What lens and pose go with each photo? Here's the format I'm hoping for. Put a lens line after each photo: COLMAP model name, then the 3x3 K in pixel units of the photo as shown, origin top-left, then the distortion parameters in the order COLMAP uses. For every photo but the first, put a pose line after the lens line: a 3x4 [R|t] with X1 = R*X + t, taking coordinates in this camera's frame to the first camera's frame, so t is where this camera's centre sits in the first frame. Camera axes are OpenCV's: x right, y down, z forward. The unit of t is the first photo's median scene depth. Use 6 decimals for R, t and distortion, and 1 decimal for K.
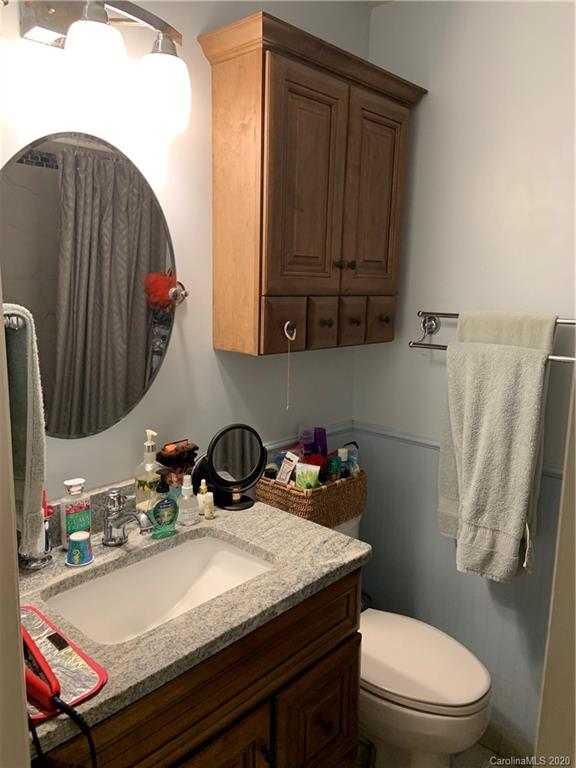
lens RADIAL K [[574.5, 0, 288.0], [0, 574.5, 384.0], [0, 0, 1]] dist [0.057385, -0.002858]
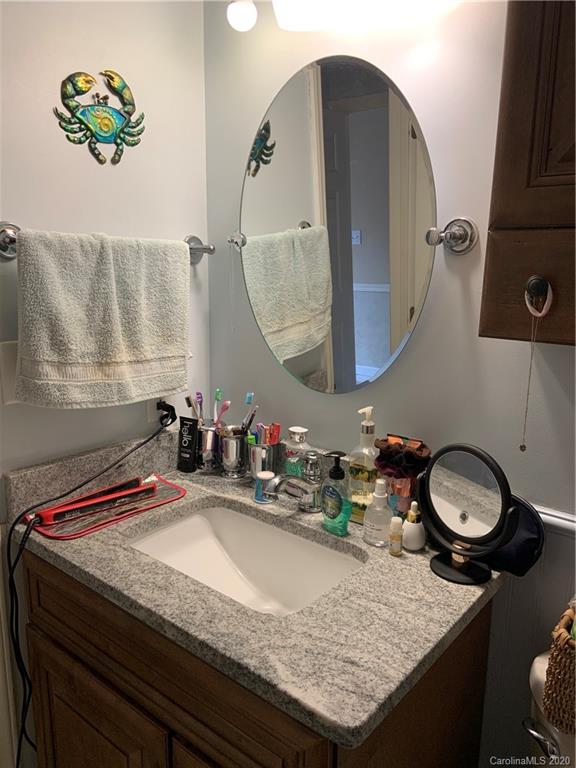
lens RADIAL K [[574.5, 0, 288.0], [0, 574.5, 384.0], [0, 0, 1]] dist [0.057385, -0.002858]
pose [[0.068758, 0.195747, -0.978241, 0.583905], [-0.189661, 0.965244, 0.179815, -0.081708], [0.979439, 0.173171, 0.103493, 0.865832]]
